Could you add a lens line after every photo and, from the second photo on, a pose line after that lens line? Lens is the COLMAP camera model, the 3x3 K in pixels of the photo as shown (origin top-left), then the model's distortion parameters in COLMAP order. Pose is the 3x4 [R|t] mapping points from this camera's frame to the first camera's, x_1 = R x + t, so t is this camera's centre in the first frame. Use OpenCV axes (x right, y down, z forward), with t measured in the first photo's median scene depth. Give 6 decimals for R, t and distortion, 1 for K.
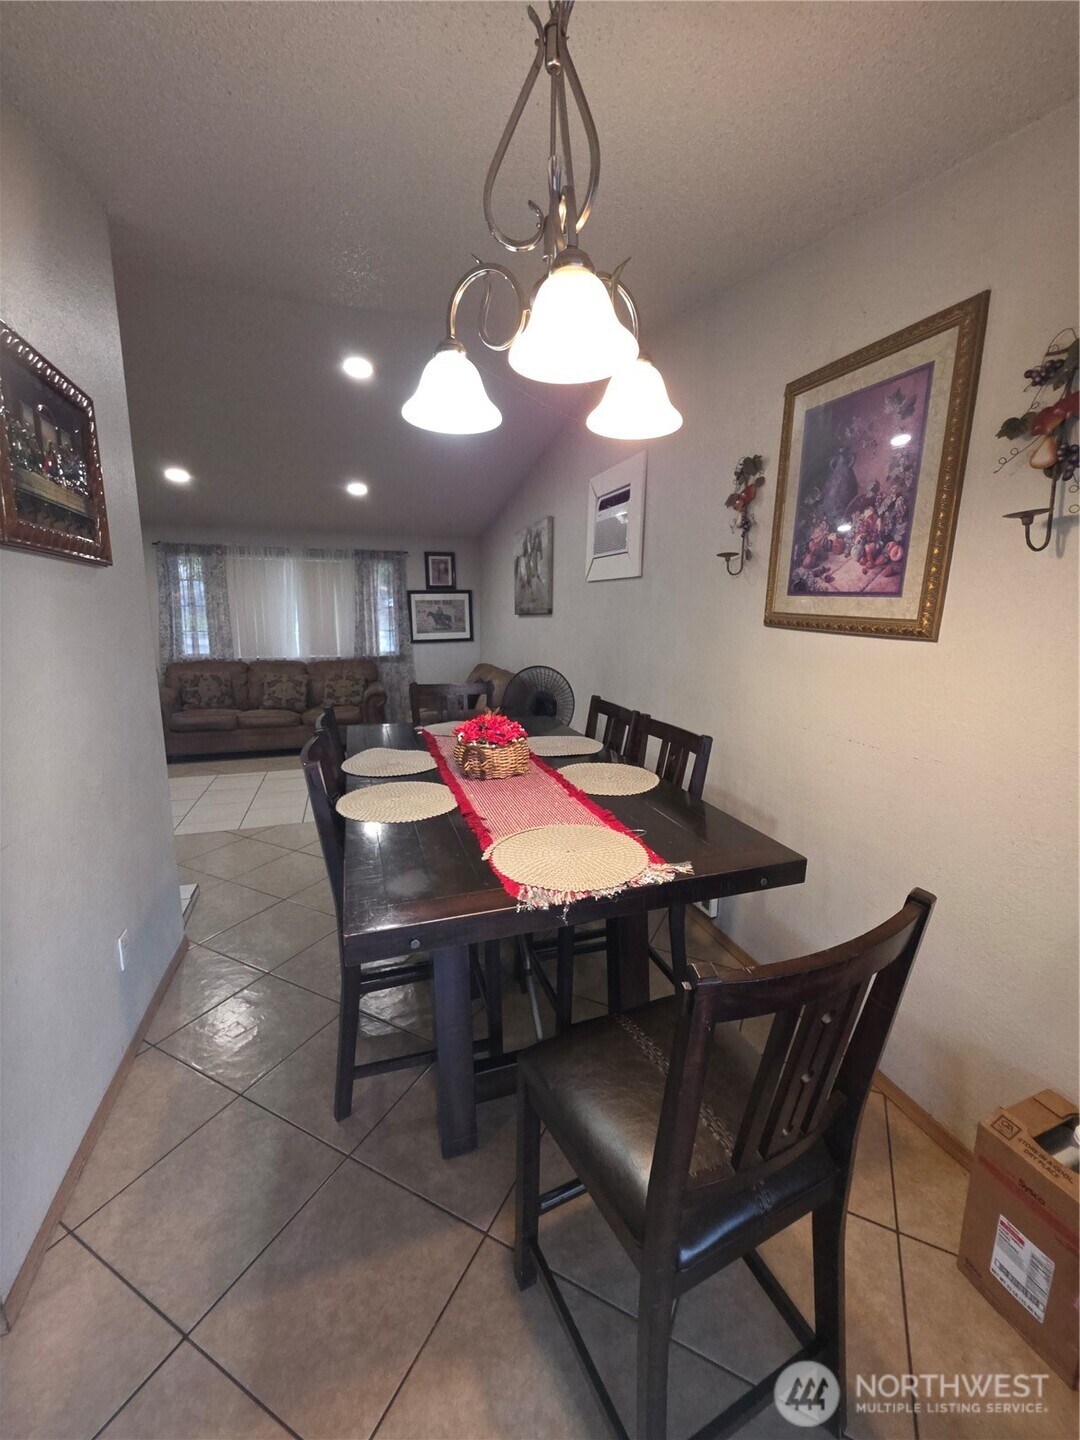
lens RADIAL K [[570.8, 0, 537.0], [0, 570.8, 714.1], [0, 0, 1]] dist [0.000049, -0.000057]
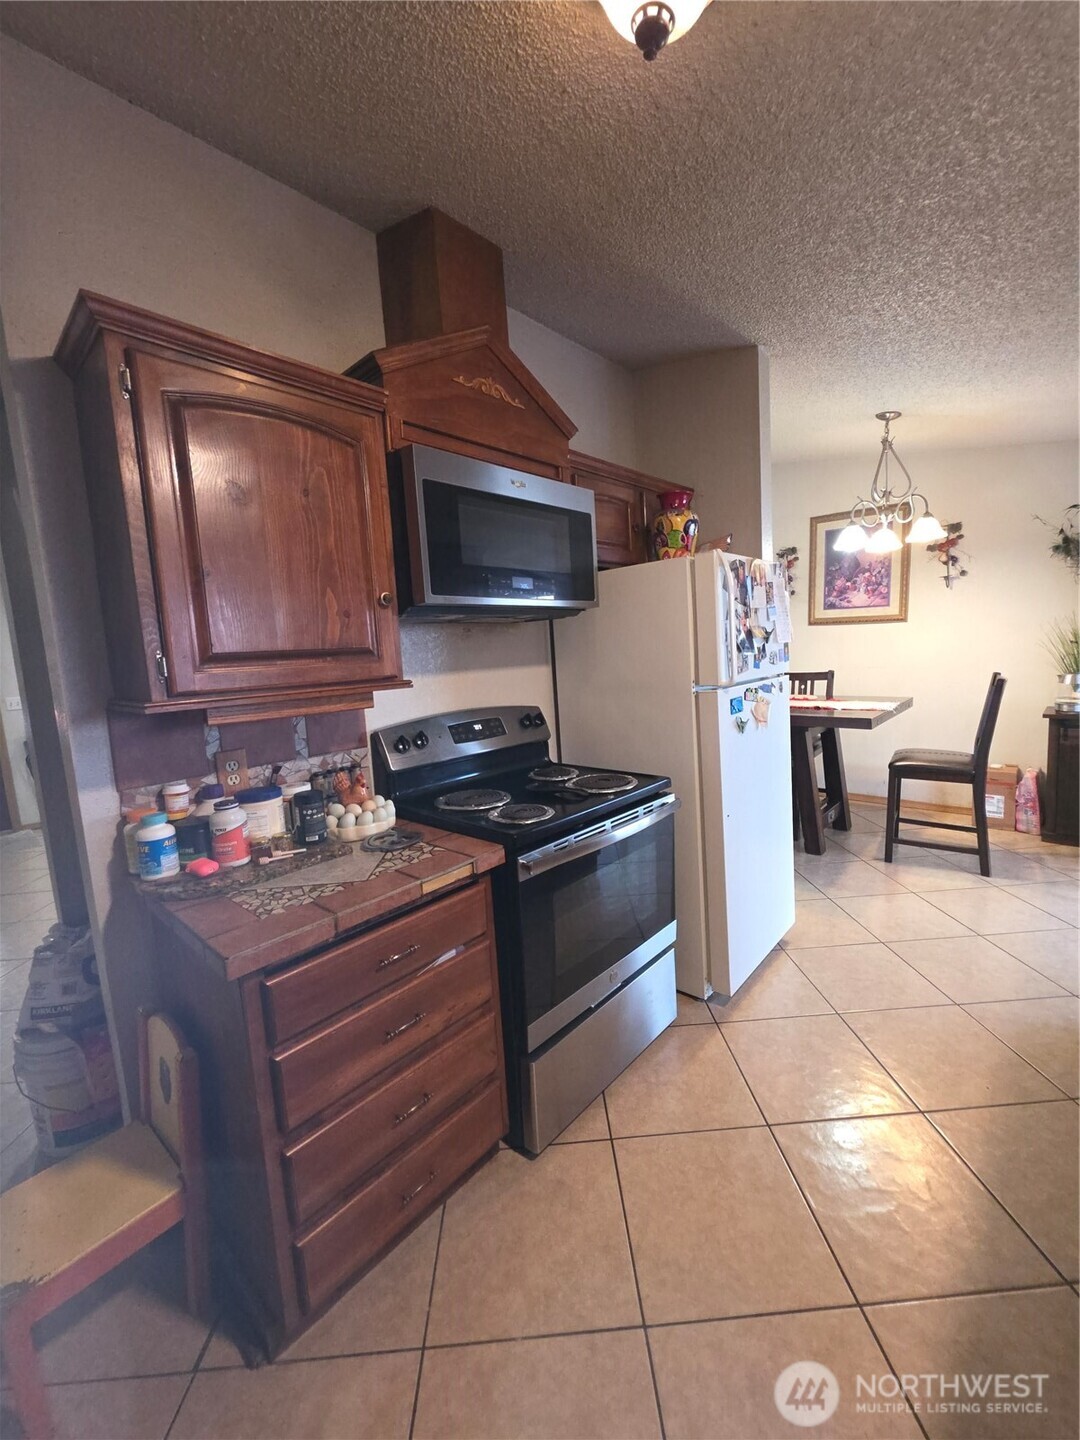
lens RADIAL K [[570.8, 0, 545.5], [0, 570.8, 716.5], [0, 0, 1]] dist [0.000049, -0.000057]
pose [[0.868297, -0.126021, 0.479769, -1.733095], [0.159153, 0.986833, -0.028828, 0.097560], [-0.469819, 0.101388, 0.876921, -0.418421]]
